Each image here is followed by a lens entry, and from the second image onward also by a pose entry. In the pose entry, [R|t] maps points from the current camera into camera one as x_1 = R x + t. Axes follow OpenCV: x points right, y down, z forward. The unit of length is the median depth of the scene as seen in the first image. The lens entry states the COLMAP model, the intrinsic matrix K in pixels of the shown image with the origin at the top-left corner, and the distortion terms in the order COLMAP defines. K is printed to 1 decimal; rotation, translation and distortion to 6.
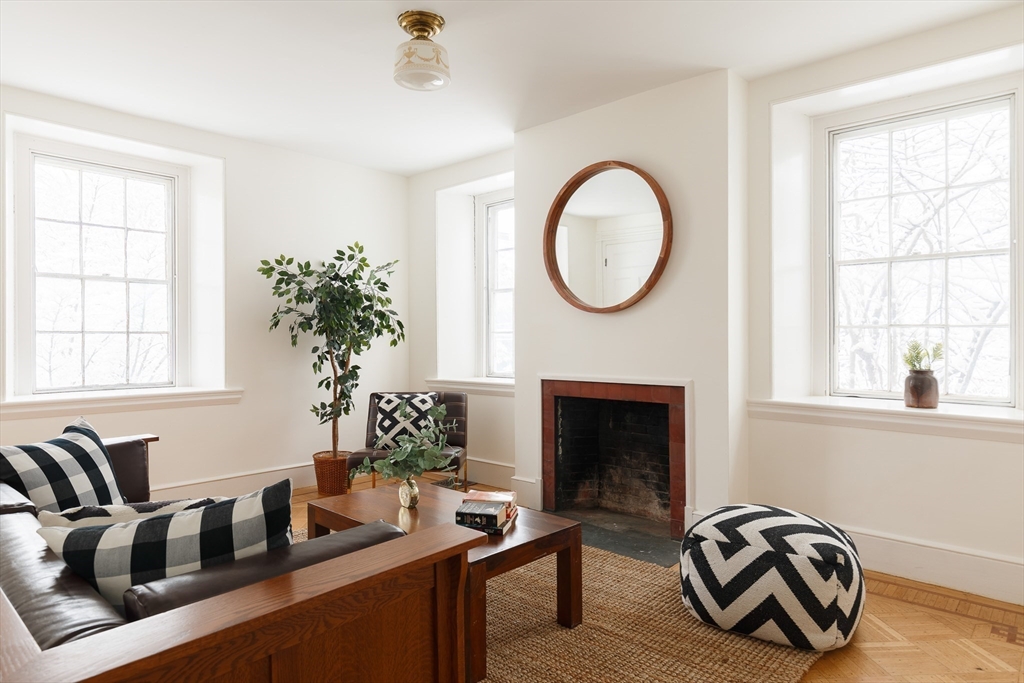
lens RADIAL K [[627.3, 0, 515.7], [0, 627.3, 339.2], [0, 0, 1]] dist [-0.017389, -0.005575]
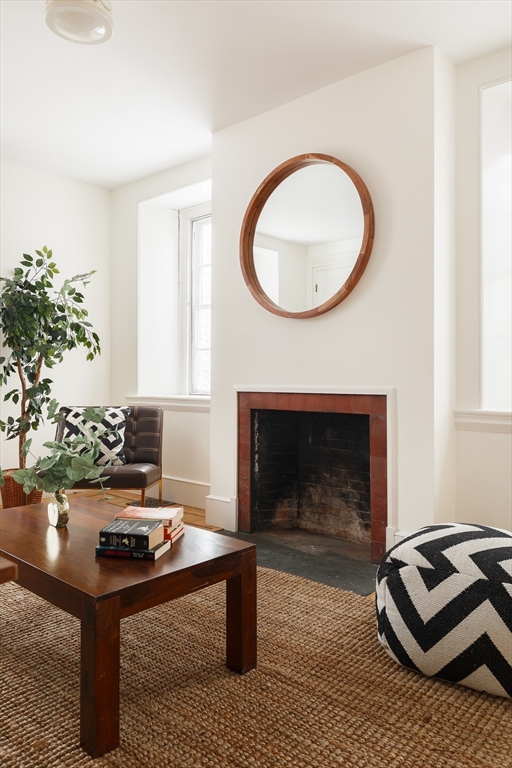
lens RADIAL K [[558.6, 0, 264.9], [0, 558.6, 371.8], [0, 0, 1]] dist [-0.023178, 0.002588]
pose [[0.999529, 0.008699, 0.029446, 0.068537], [-0.008244, 0.999845, -0.015538, 0.056094], [-0.029576, 0.015288, 0.999446, 0.192711]]
